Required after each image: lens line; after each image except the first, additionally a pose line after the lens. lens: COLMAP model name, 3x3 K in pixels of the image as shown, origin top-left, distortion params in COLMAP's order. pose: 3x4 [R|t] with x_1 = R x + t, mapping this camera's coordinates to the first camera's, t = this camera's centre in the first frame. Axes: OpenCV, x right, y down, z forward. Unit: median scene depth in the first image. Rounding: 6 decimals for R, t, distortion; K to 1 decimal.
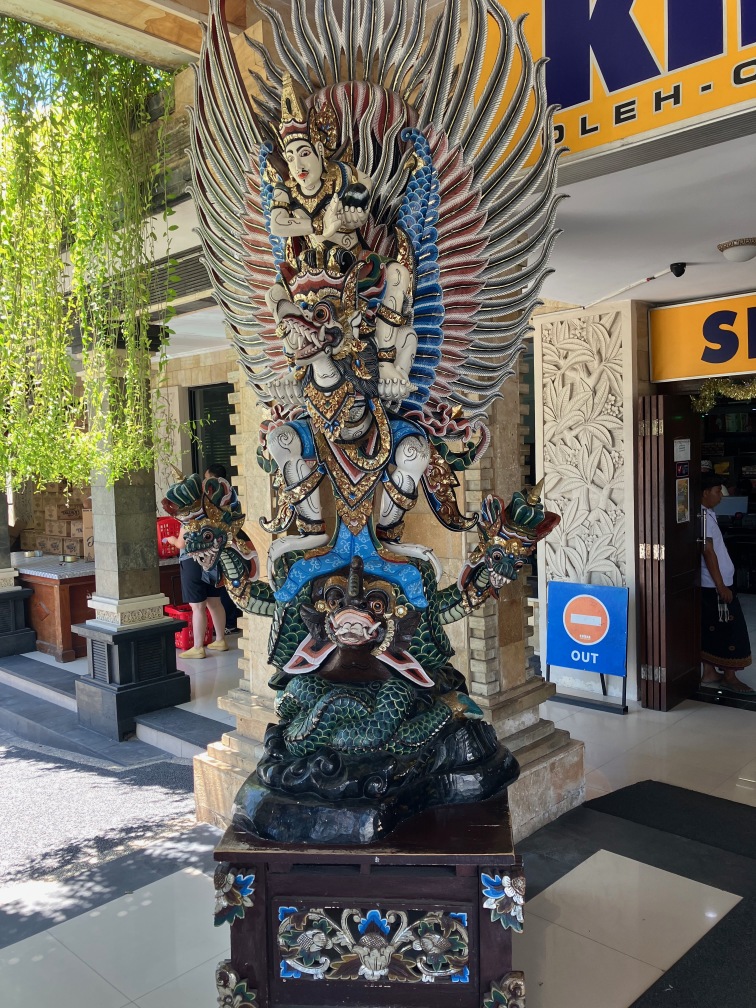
lens RADIAL K [[847.7, 0, 378.0], [0, 847.7, 504.0], [0, 0, 1]] dist [0.057003, -0.041336]
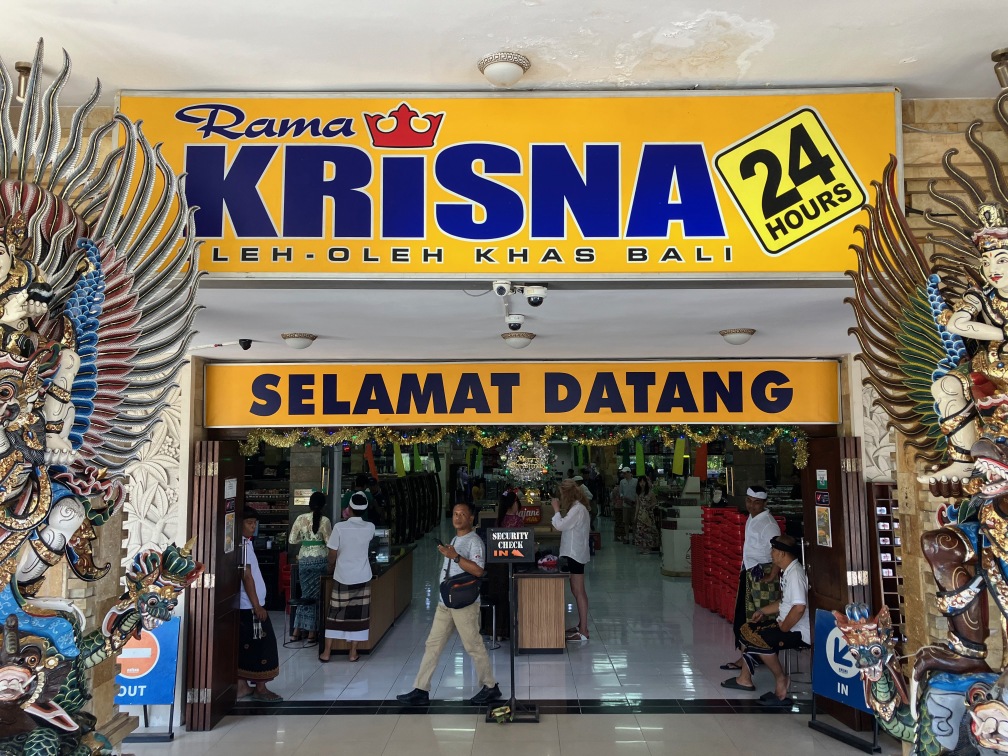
lens RADIAL K [[847.7, 0, 504.0], [0, 847.7, 378.0], [0, 0, 1]] dist [0.057003, -0.041336]
pose [[0.749729, 0.088252, 0.655834, -0.279500], [0.020137, 0.987566, -0.155911, -0.047290], [-0.661439, 0.130098, 0.738629, -0.234493]]
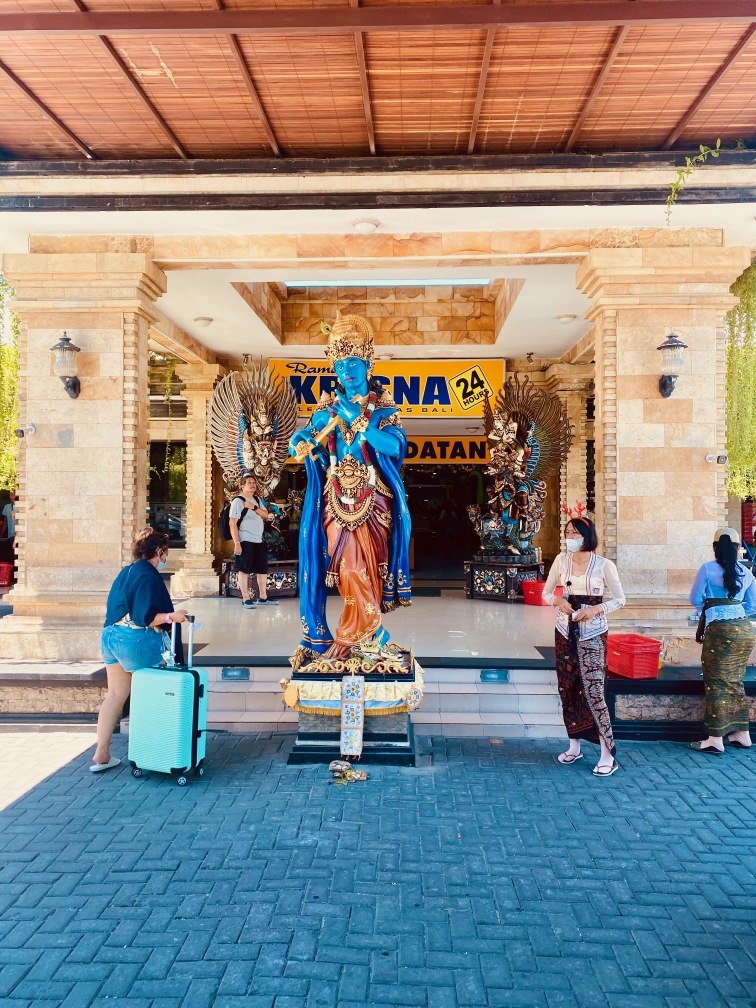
lens RADIAL K [[769.9, 0, 378.0], [0, 769.9, 504.0], [0, 0, 1]] dist [0.000983, 0.000009]
pose [[0.757801, 0.032880, 0.651657, -2.168753], [0.011605, 0.997892, -0.063845, 0.326128], [-0.652383, 0.055945, 0.755822, -2.392783]]
